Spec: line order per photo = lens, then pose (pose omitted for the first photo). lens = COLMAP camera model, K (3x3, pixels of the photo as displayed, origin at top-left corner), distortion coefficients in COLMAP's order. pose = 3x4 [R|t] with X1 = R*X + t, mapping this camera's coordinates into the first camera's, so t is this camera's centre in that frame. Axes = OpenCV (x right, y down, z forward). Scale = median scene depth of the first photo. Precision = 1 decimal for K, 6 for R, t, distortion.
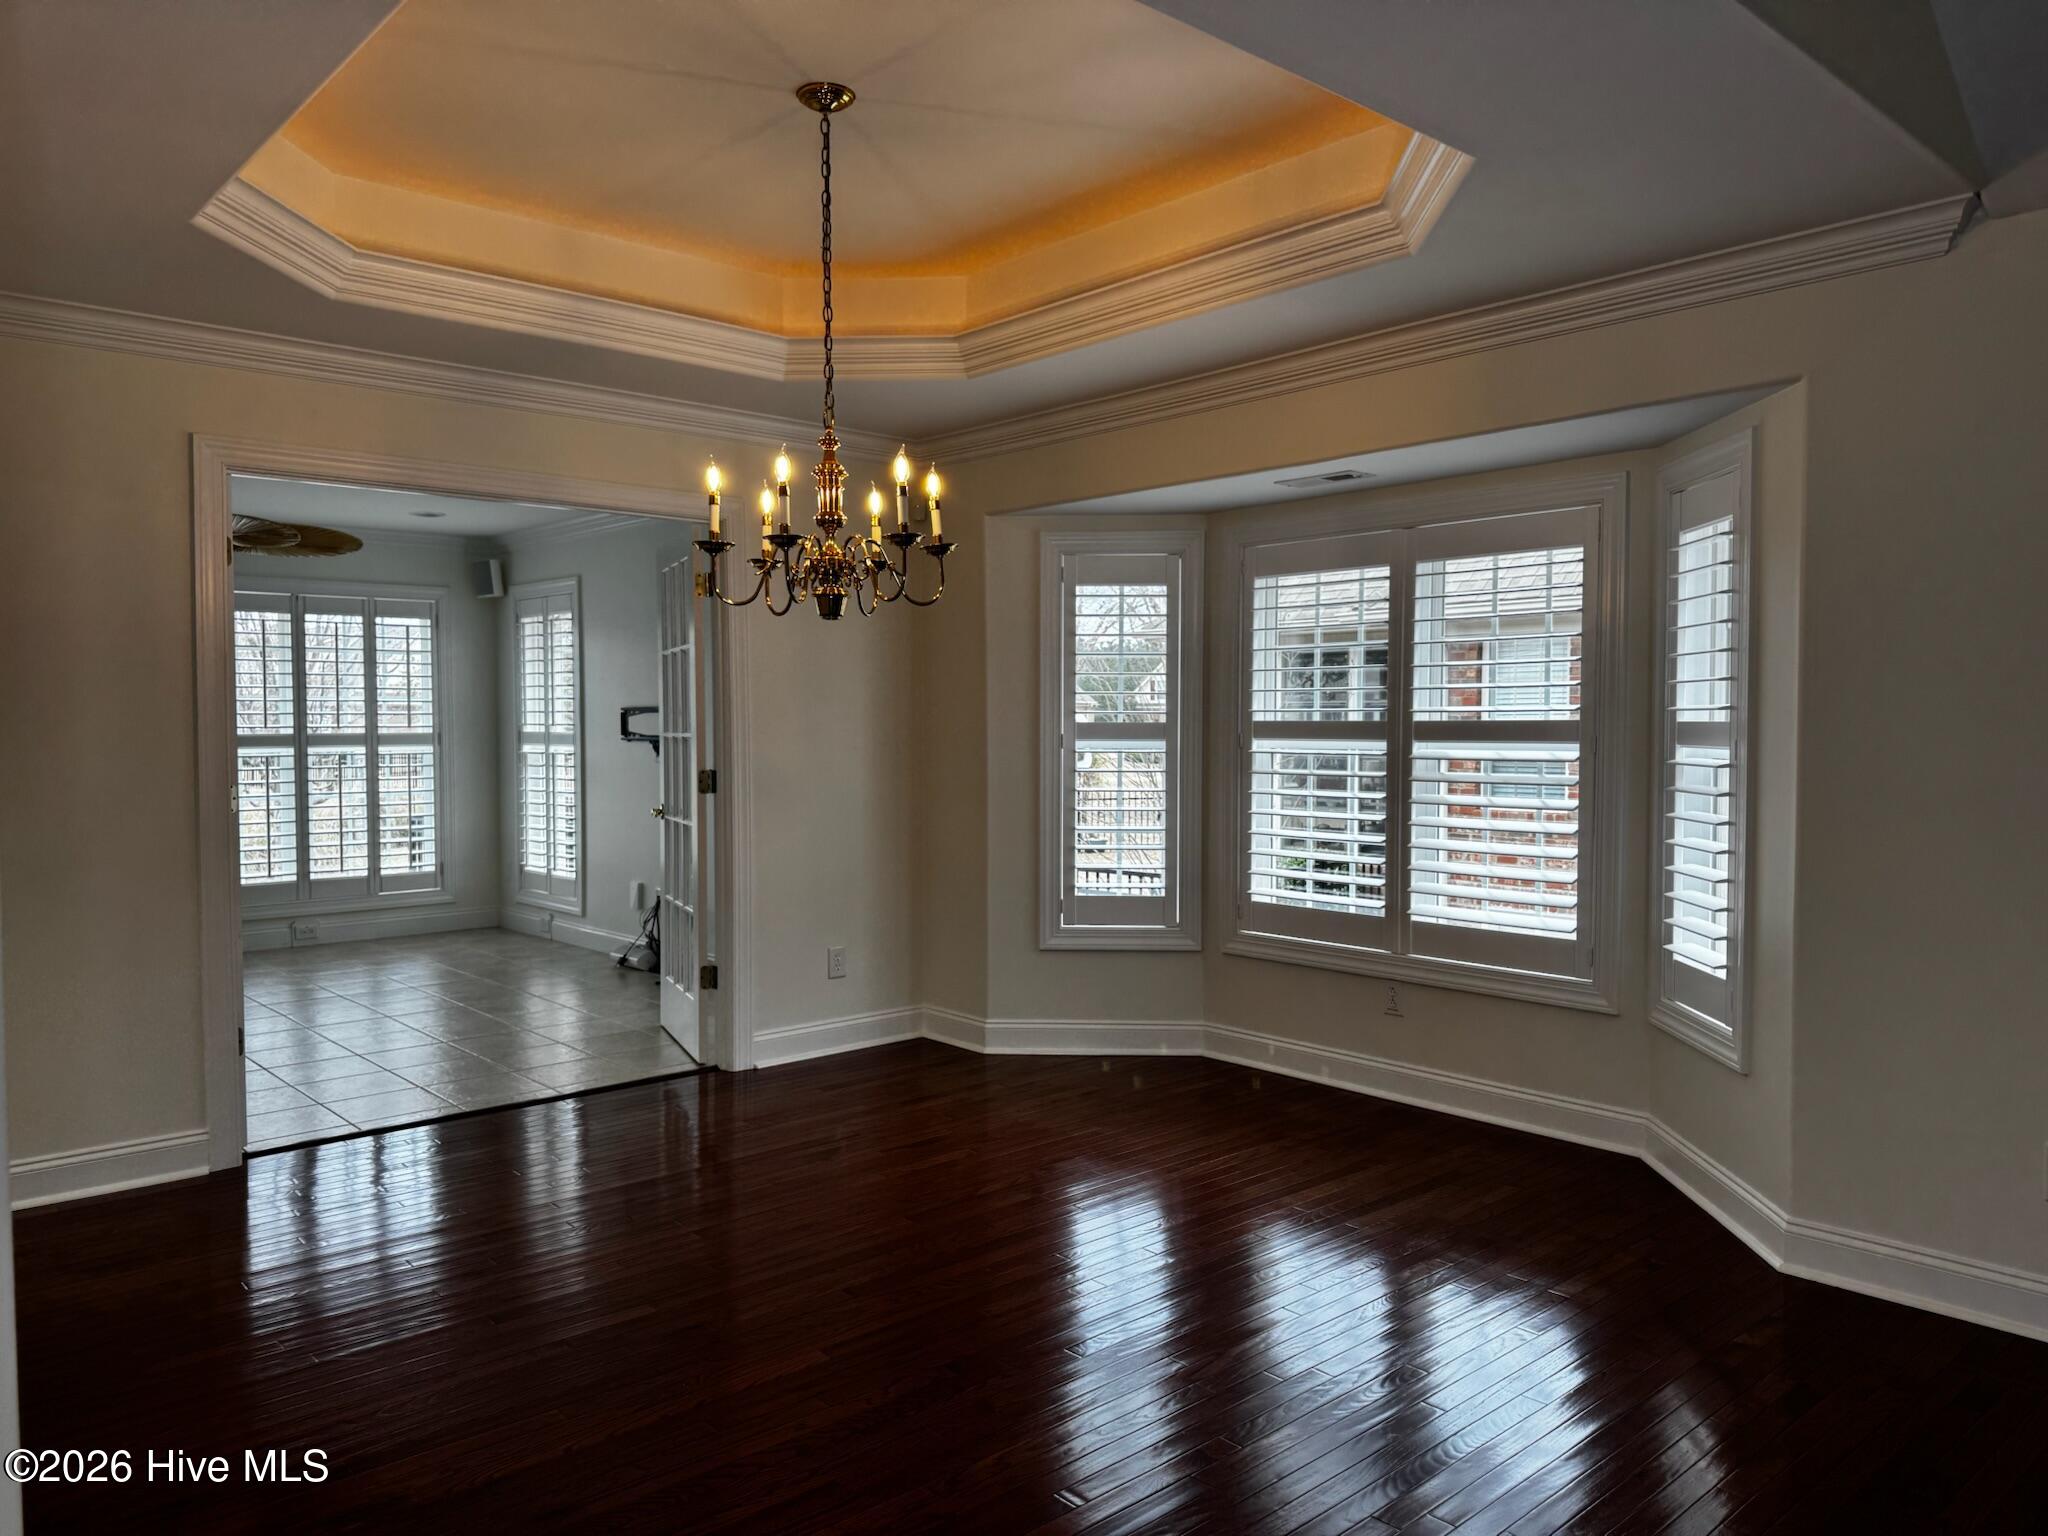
lens RADIAL K [[1430.1, 0, 1020.8], [0, 1430.1, 777.5], [0, 0, 1]] dist [0.022067, -0.016803]
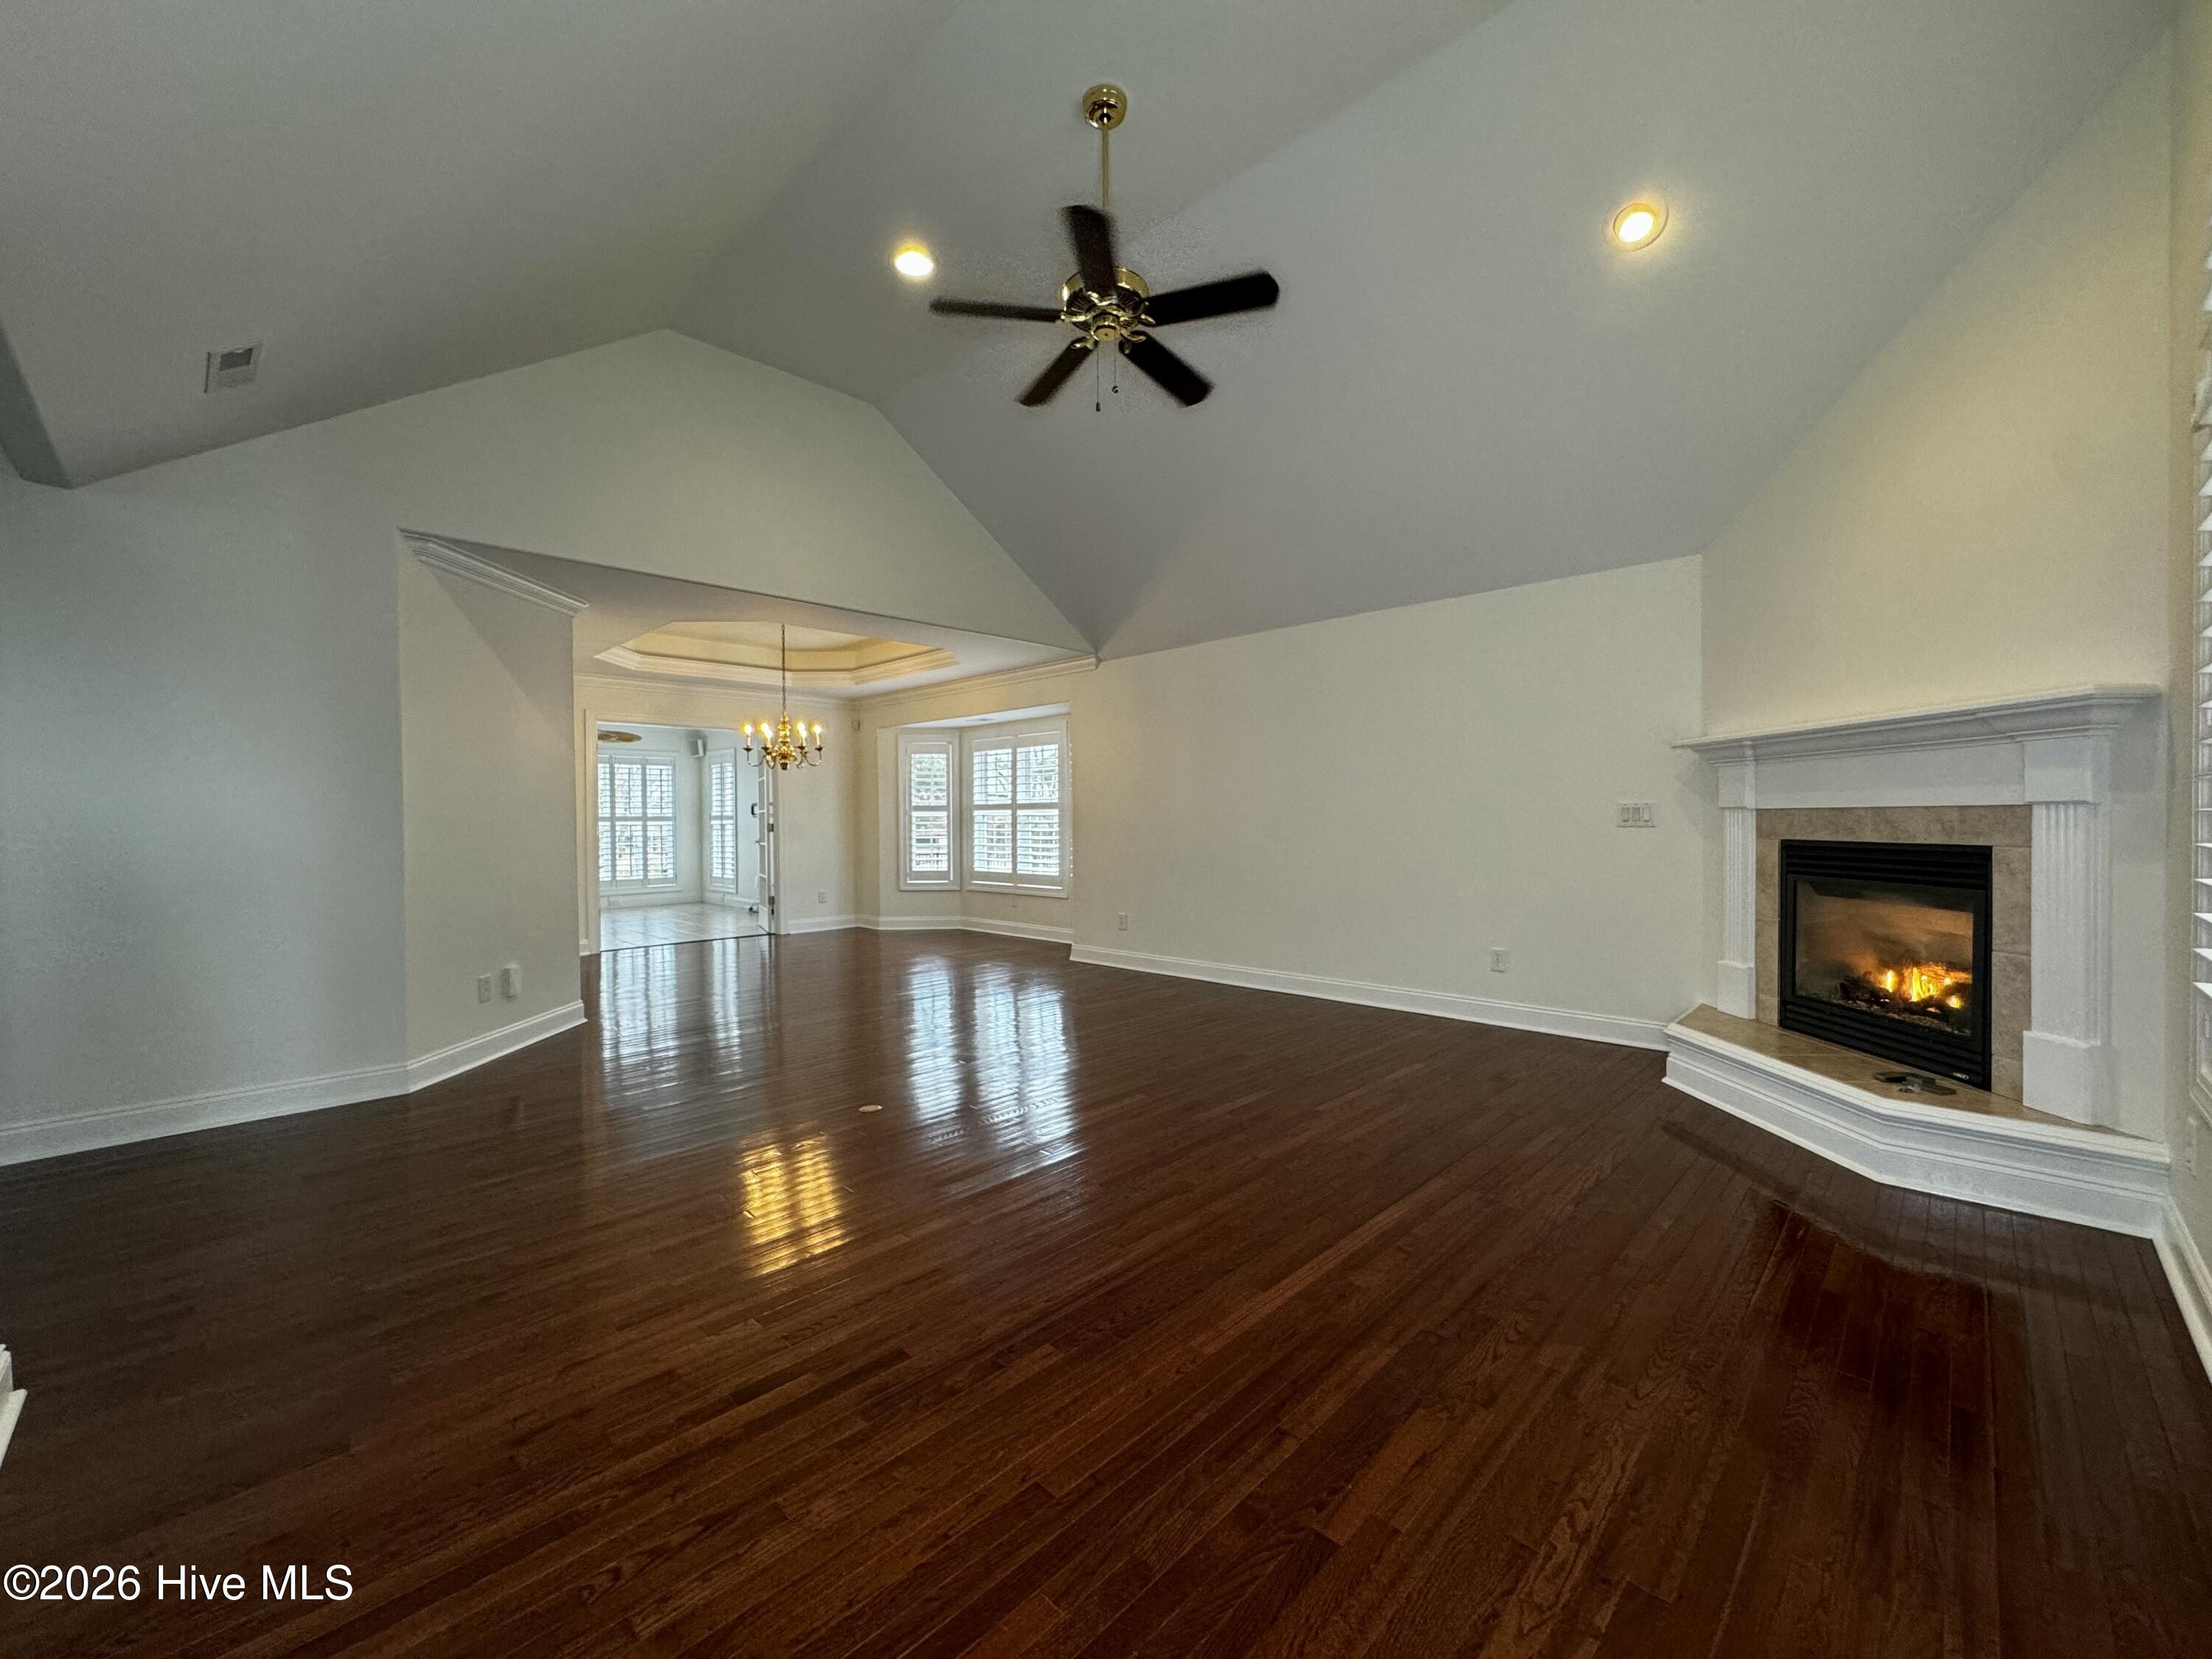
lens RADIAL K [[883.0, 0, 1101.3], [0, 883.0, 828.4], [0, 0, 1]] dist [-0.006884, 0.000066]
pose [[0.998516, -0.008006, 0.053876, 0.311546], [0.009617, 0.999512, -0.029718, 0.058725], [-0.053612, 0.030192, 0.998105, -0.689113]]
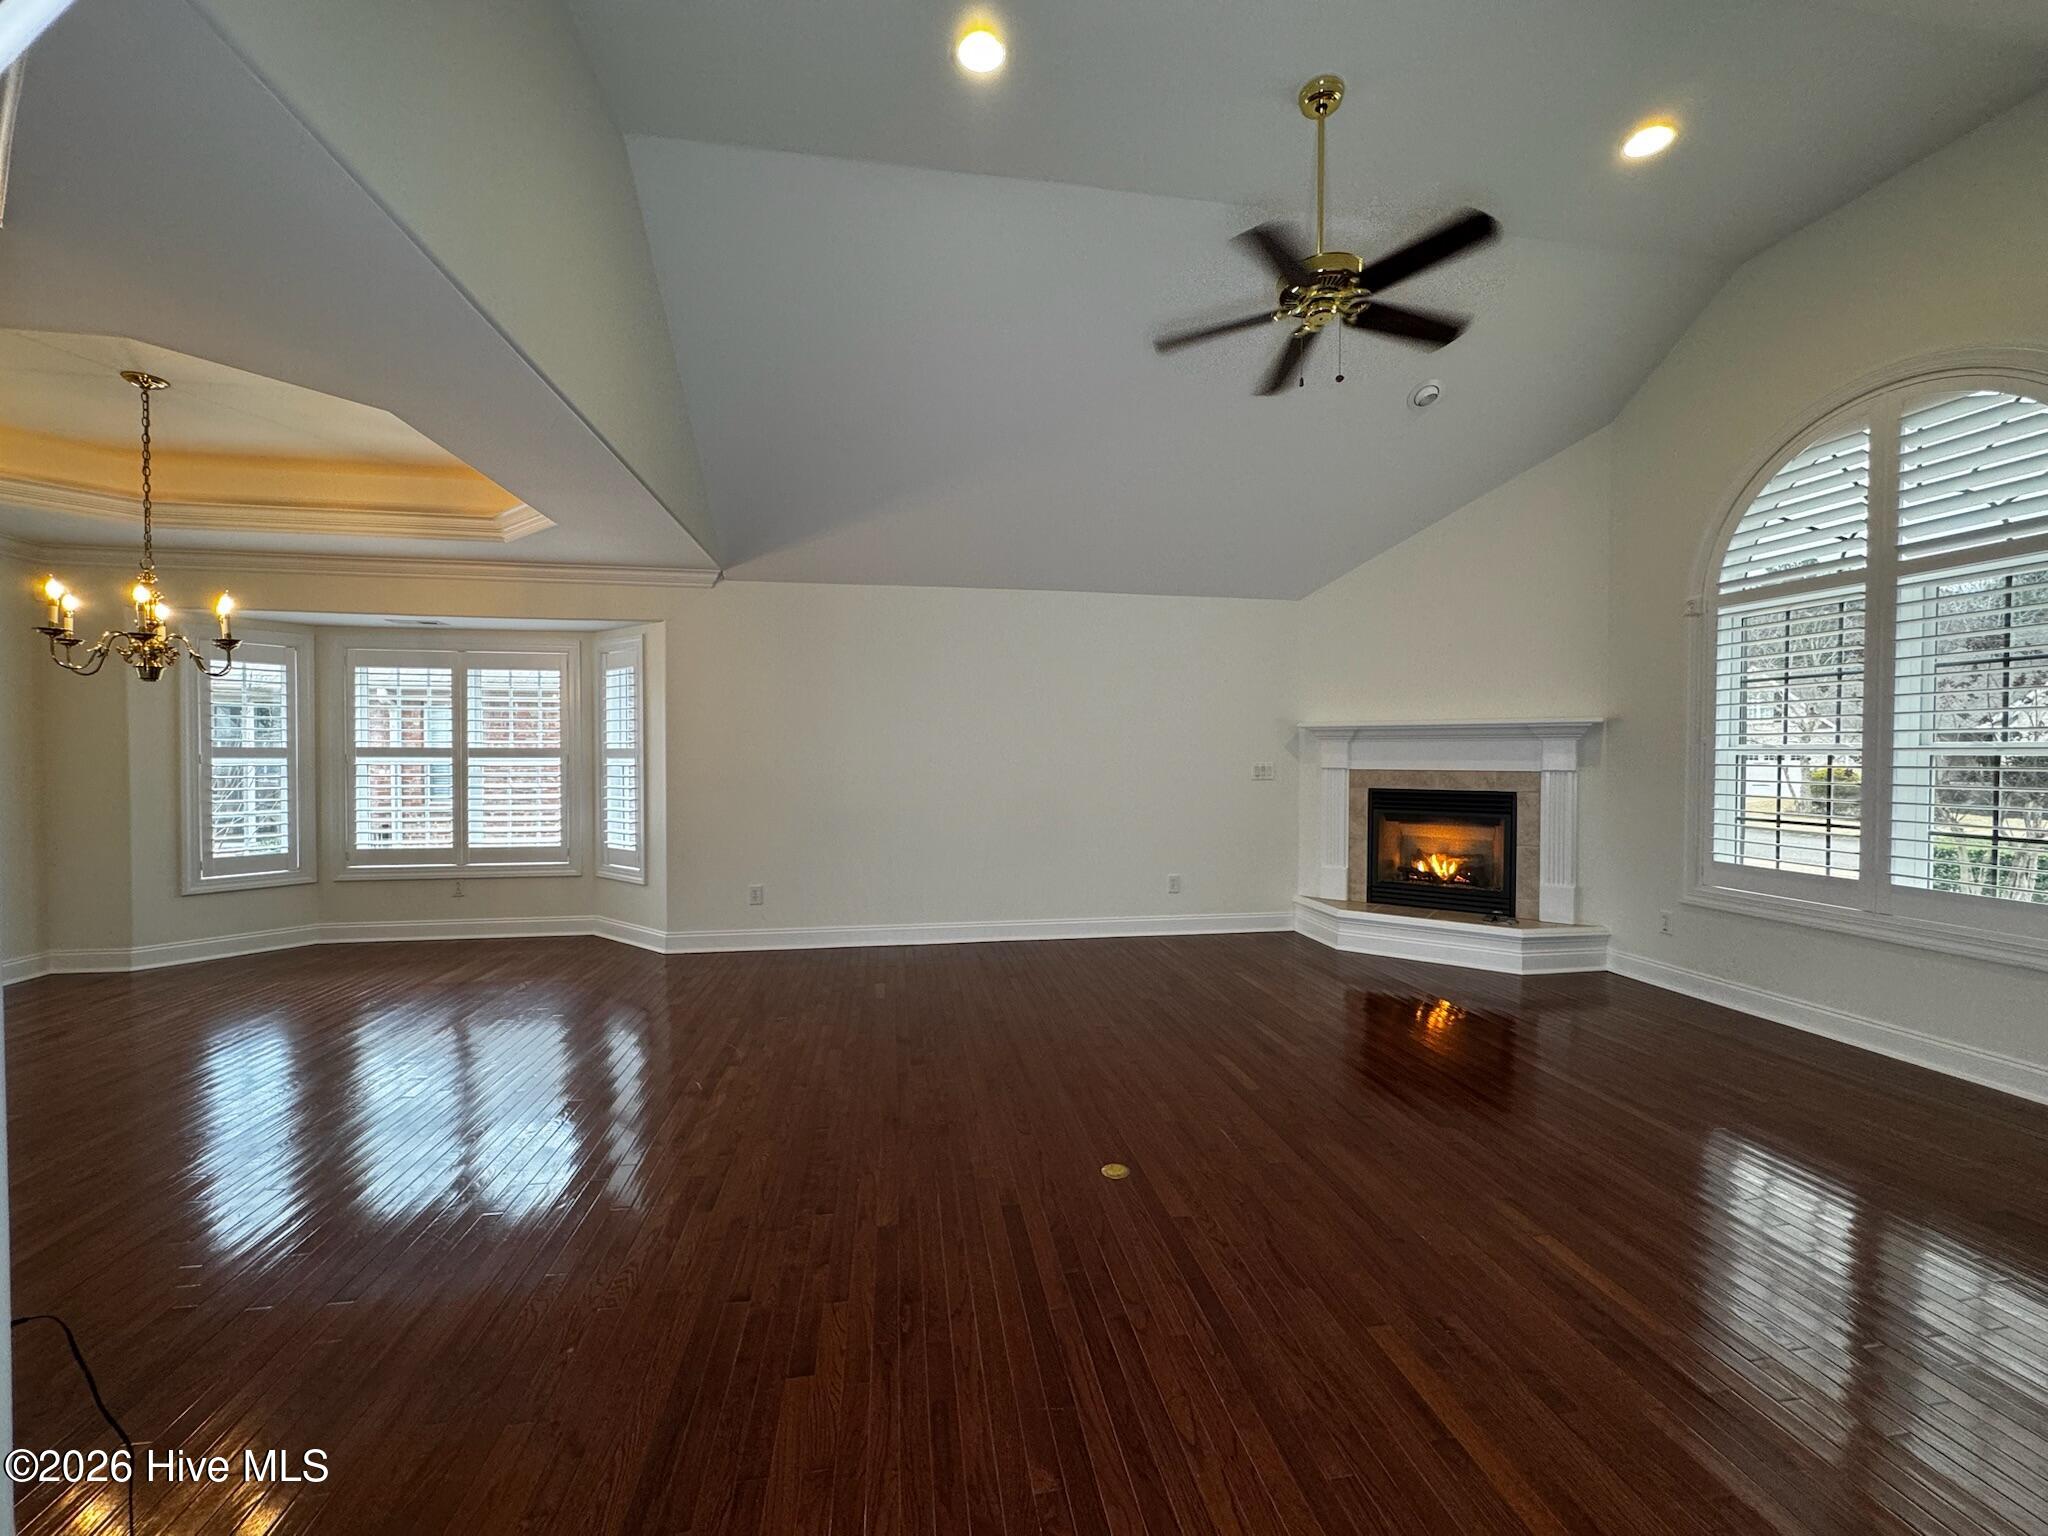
lens RADIAL K [[817.5, 0, 1024.9], [0, 817.5, 763.8], [0, 0, 1]] dist [-0.006884, 0.000066]
pose [[0.542998, -0.007462, 0.839701, -0.232097], [0.032089, 0.999415, -0.011868, 0.019591], [-0.839121, 0.033389, 0.542920, -0.241261]]
